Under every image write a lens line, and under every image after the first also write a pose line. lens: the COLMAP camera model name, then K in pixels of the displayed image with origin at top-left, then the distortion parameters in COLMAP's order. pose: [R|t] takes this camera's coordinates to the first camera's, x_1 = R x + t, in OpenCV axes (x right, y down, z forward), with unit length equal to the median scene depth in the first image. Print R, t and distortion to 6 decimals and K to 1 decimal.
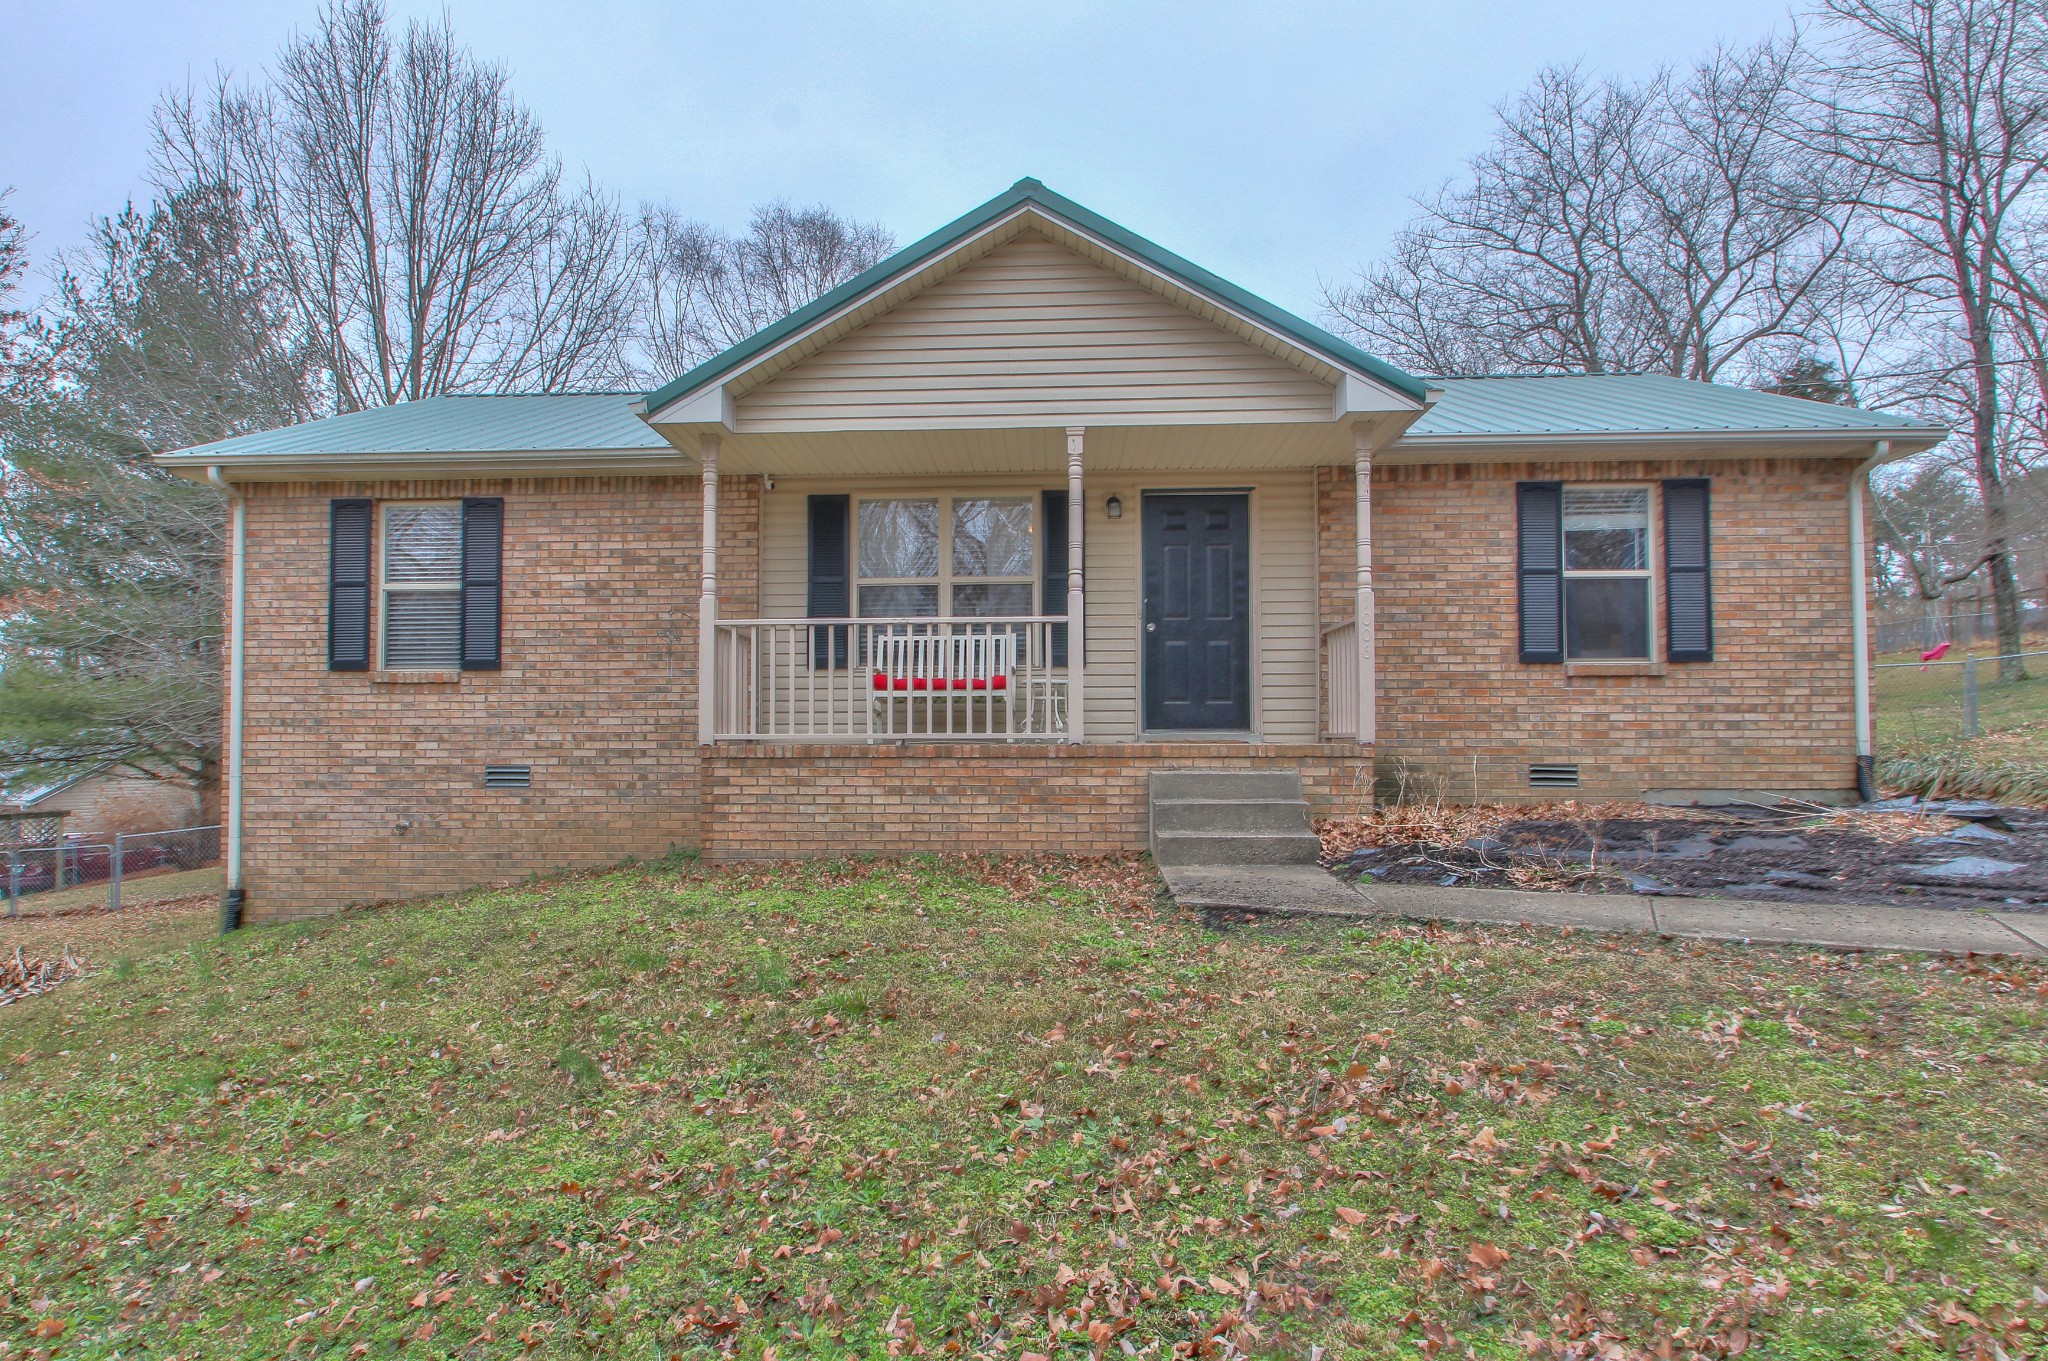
lens RADIAL K [[1131.2, 0, 1012.2], [0, 1131.2, 702.7], [0, 0, 1]] dist [-0.002249, -0.001620]
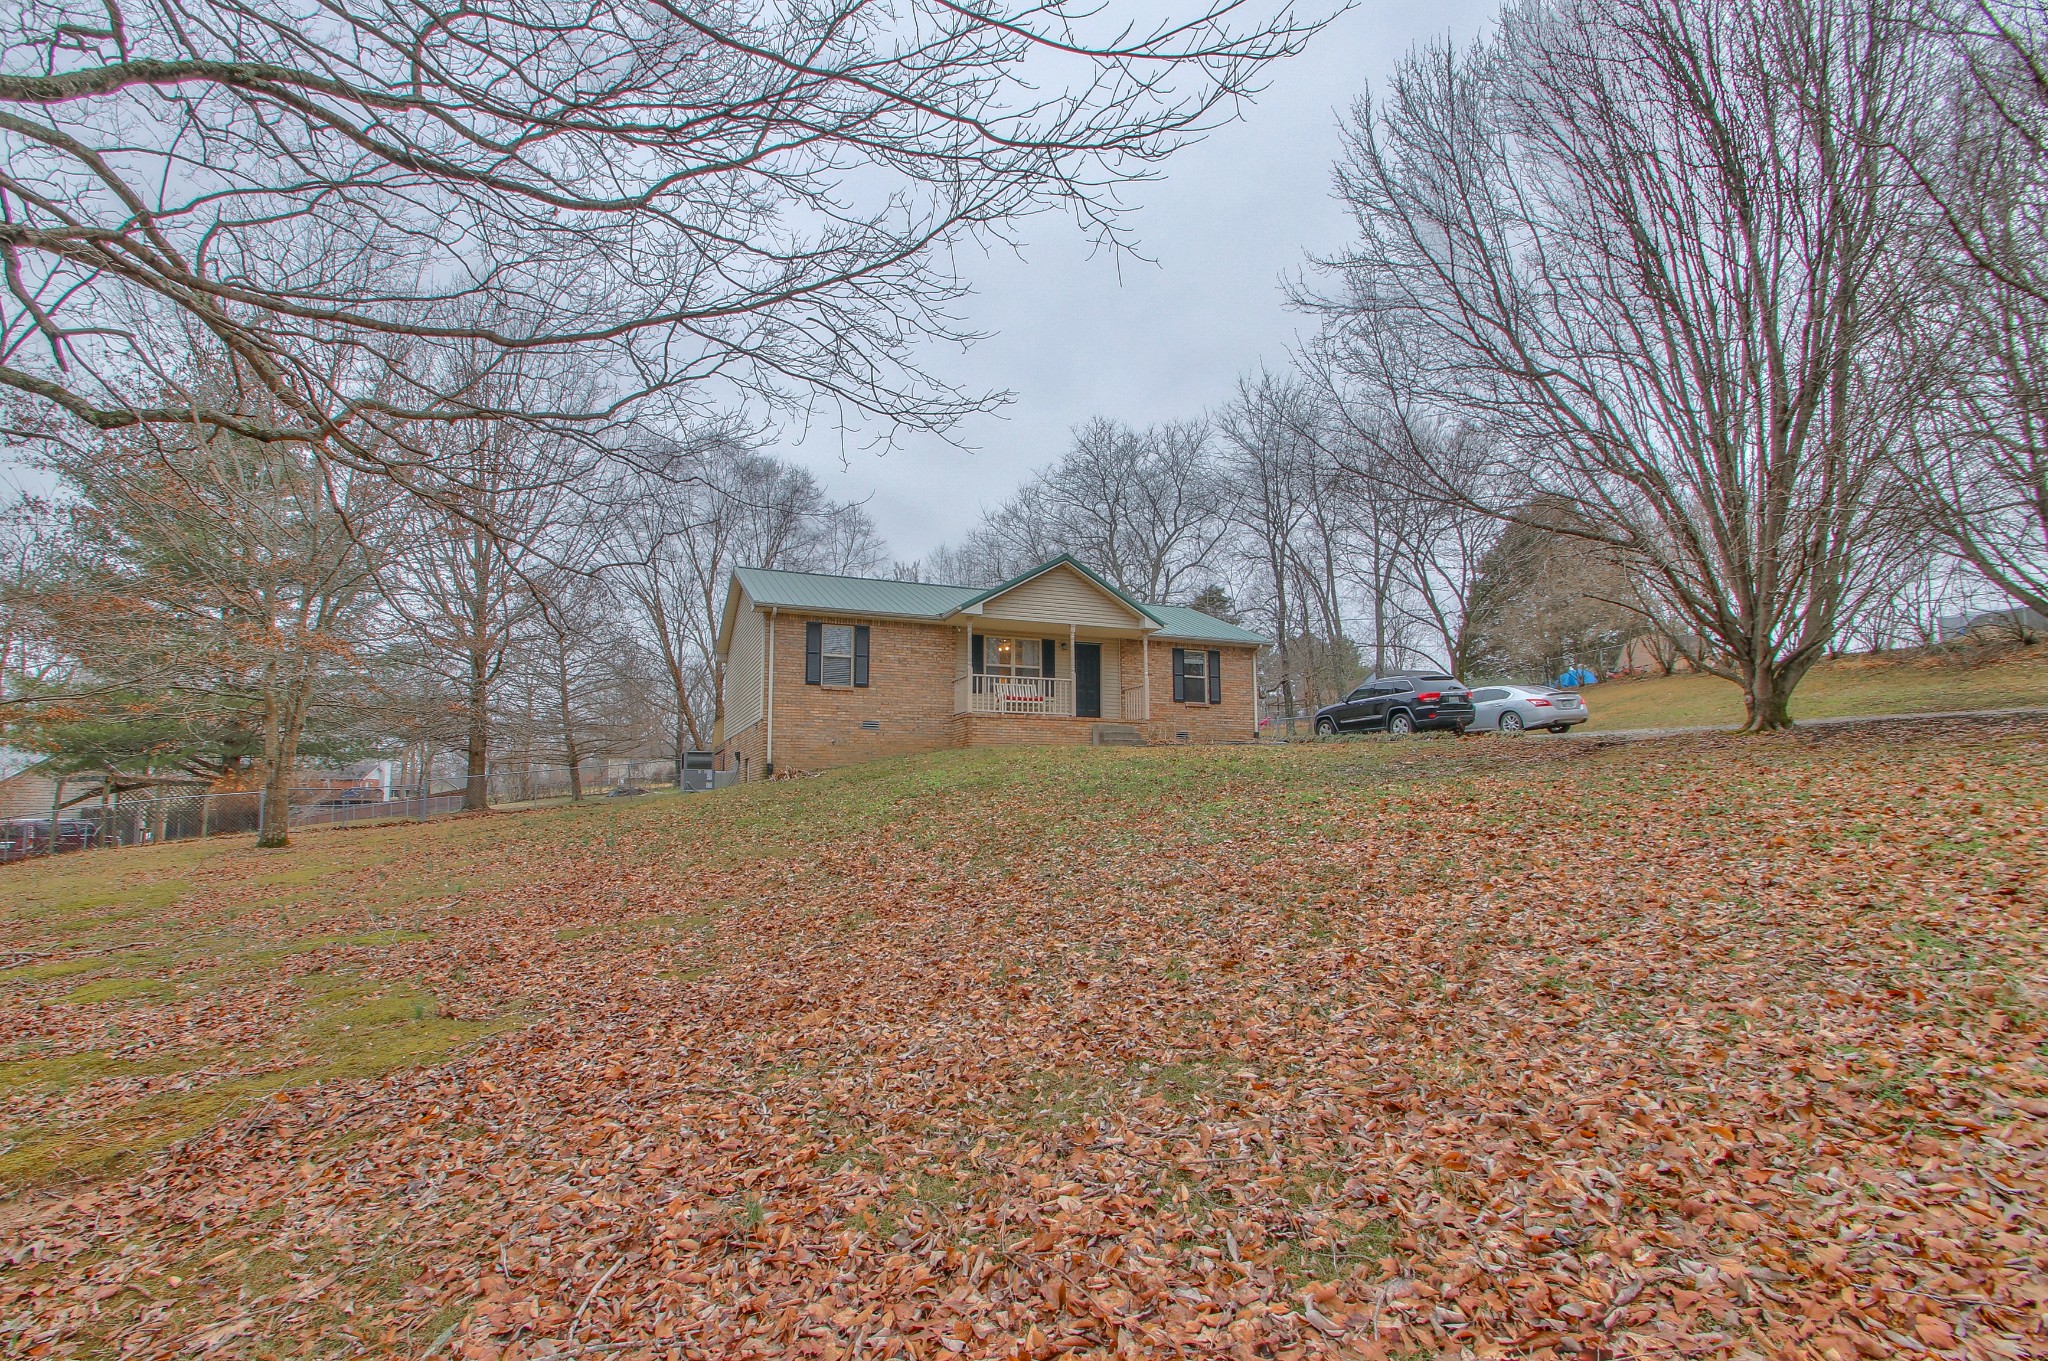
lens RADIAL K [[943.9, 0, 1028.5], [0, 943.9, 700.3], [0, 0, 1]] dist [-0.019076, 0.000070]
pose [[0.899897, 0.049325, 0.433305, -1.146120], [-0.014472, 0.996413, -0.083371, 0.198998], [-0.435863, 0.068754, 0.897383, -1.317115]]
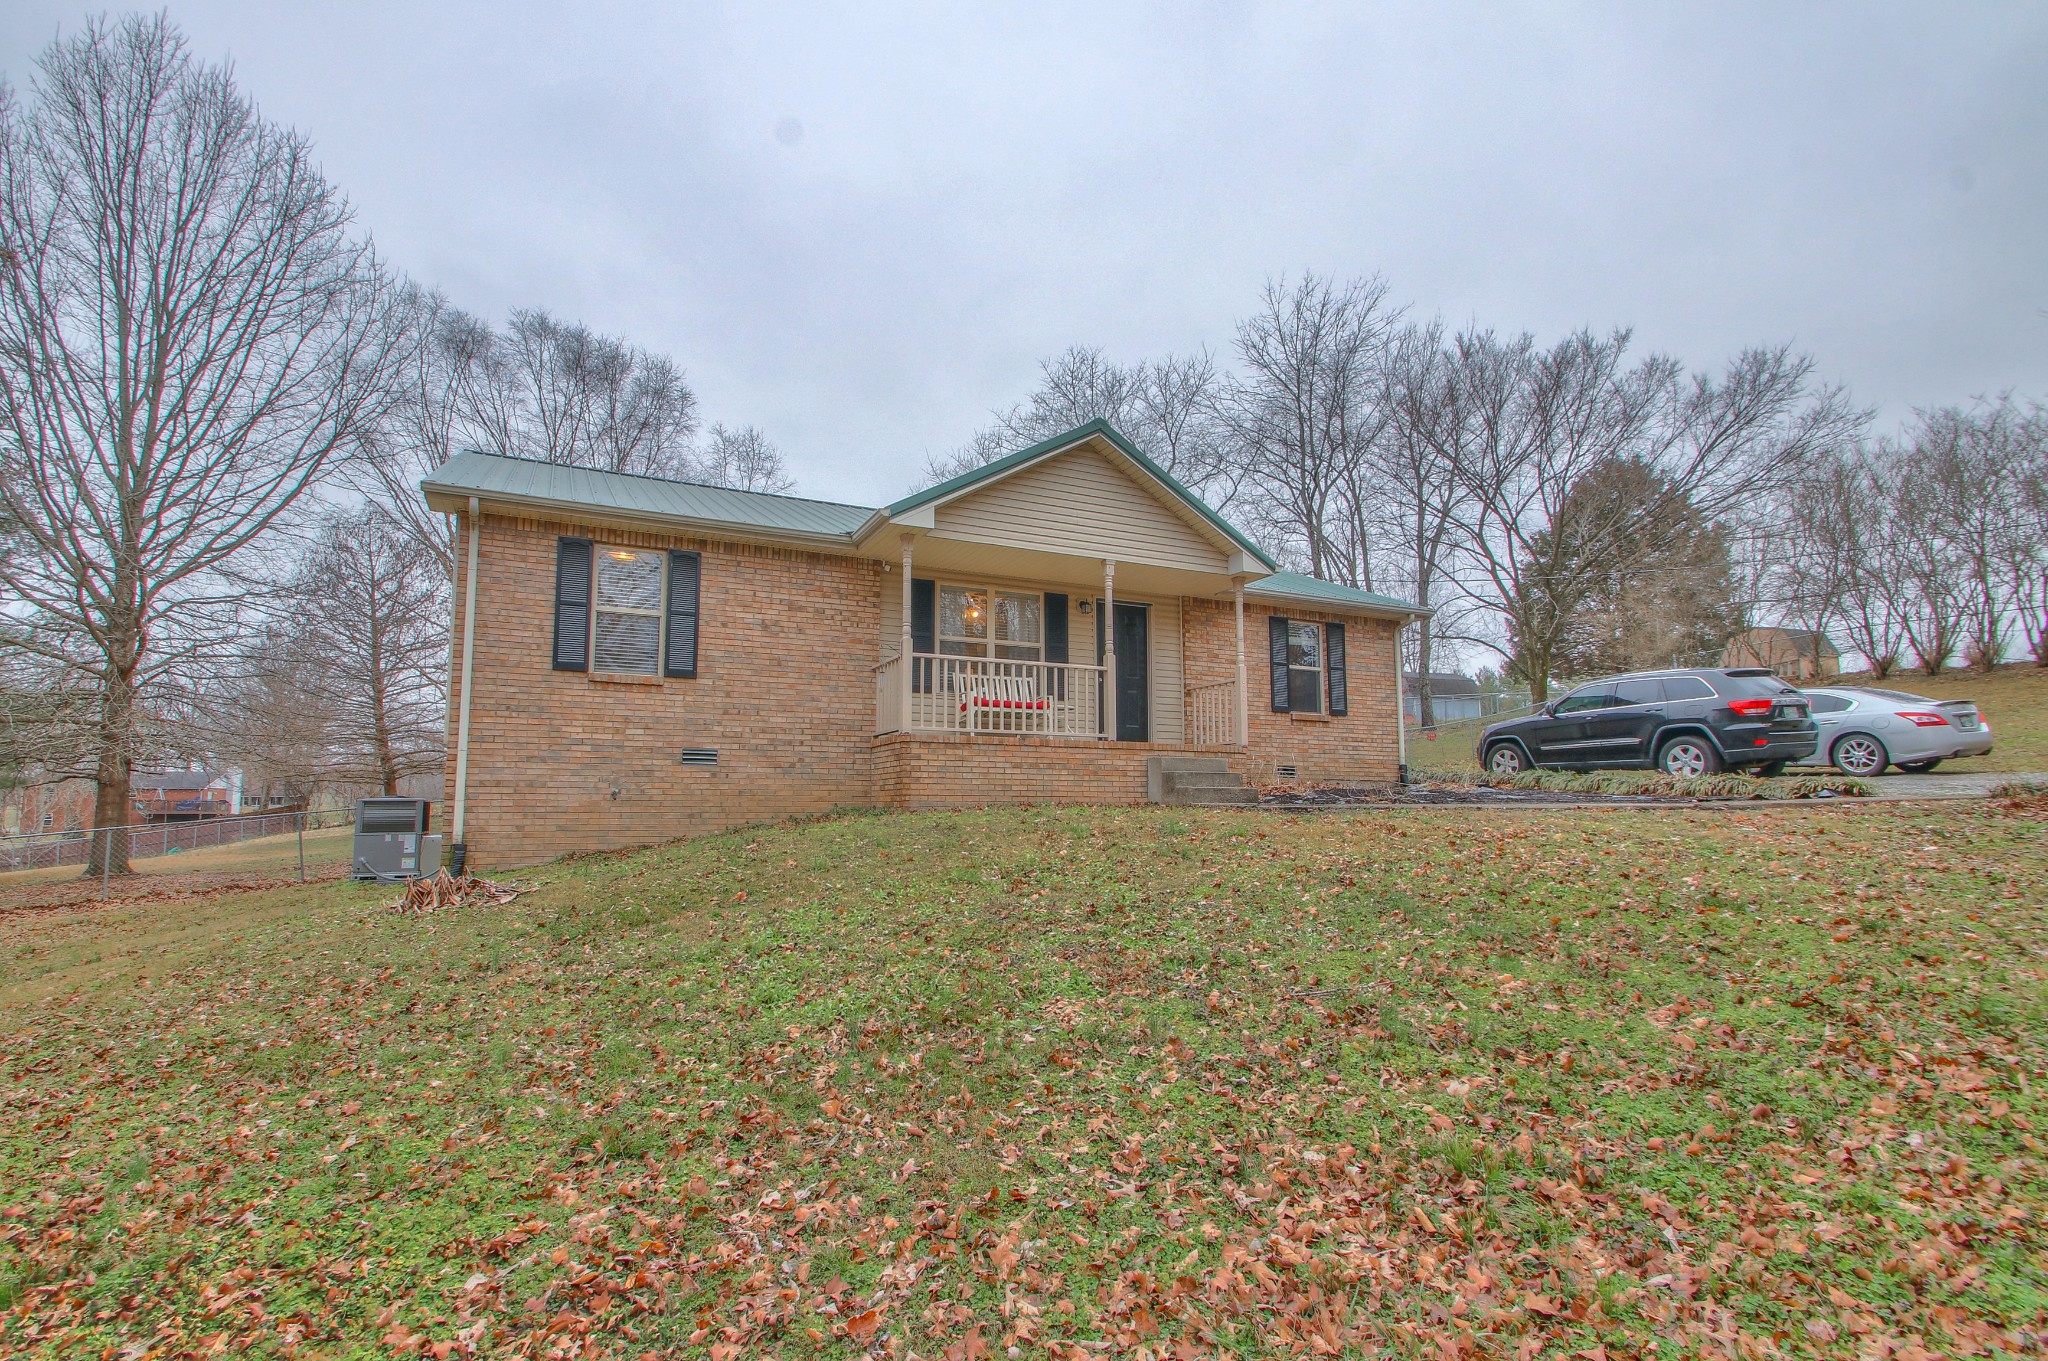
lens RADIAL K [[949.8, 0, 1009.2], [0, 949.8, 706.4], [0, 0, 1]] dist [0.000003, -0.009661]
pose [[0.881465, 0.055566, 0.468968, -0.675561], [-0.020118, 0.996570, -0.080266, 0.091628], [-0.471820, 0.061317, 0.879560, -0.182492]]
